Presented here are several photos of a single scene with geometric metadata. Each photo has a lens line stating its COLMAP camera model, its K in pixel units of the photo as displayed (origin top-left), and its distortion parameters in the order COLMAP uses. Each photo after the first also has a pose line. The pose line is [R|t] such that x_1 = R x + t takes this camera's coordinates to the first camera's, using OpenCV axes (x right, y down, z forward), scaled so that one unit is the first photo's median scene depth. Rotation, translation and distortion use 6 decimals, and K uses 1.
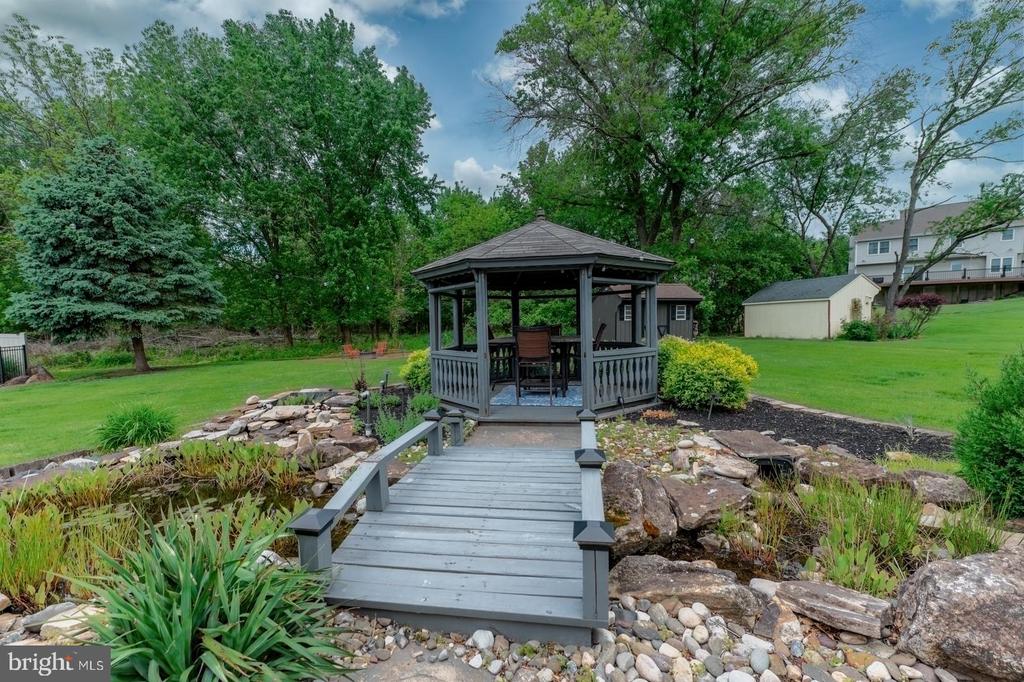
lens RADIAL K [[419.9, 0, 522.4], [0, 419.9, 350.2], [0, 0, 1]] dist [-0.009648, -0.000500]
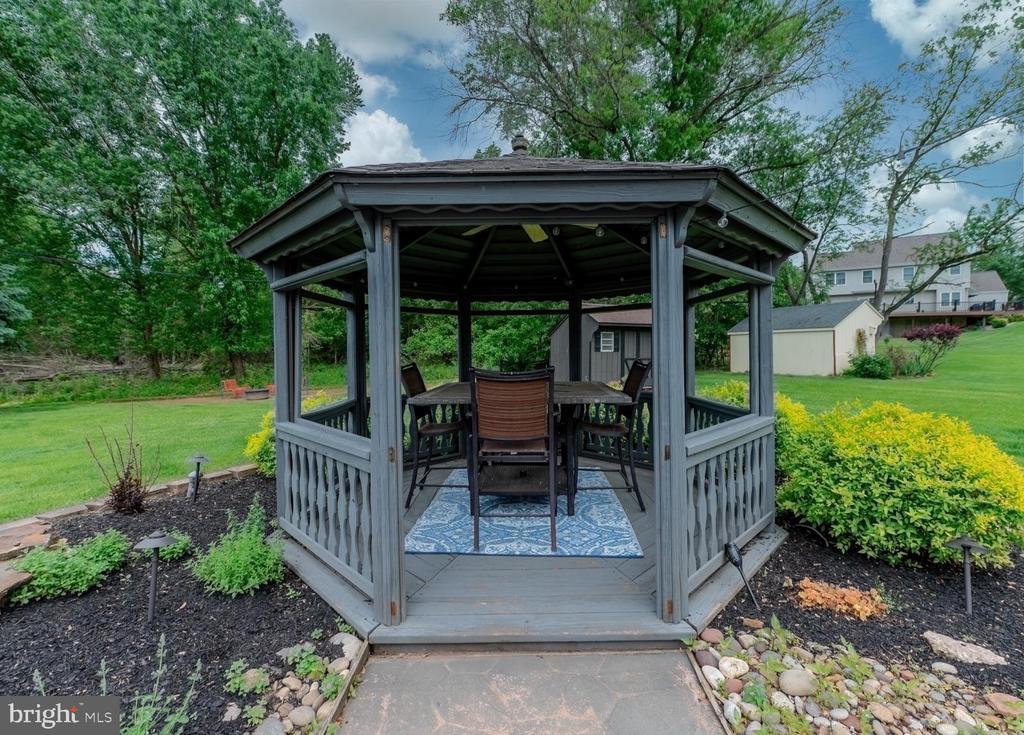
lens RADIAL K [[444.8, 0, 523.0], [0, 444.8, 362.1], [0, 0, 1]] dist [-0.001840, -0.000320]
pose [[0.991244, 0.007579, 0.131827, -0.006928], [-0.002067, 0.999120, -0.041893, -0.012507], [-0.132029, 0.041254, 0.990387, 0.150044]]
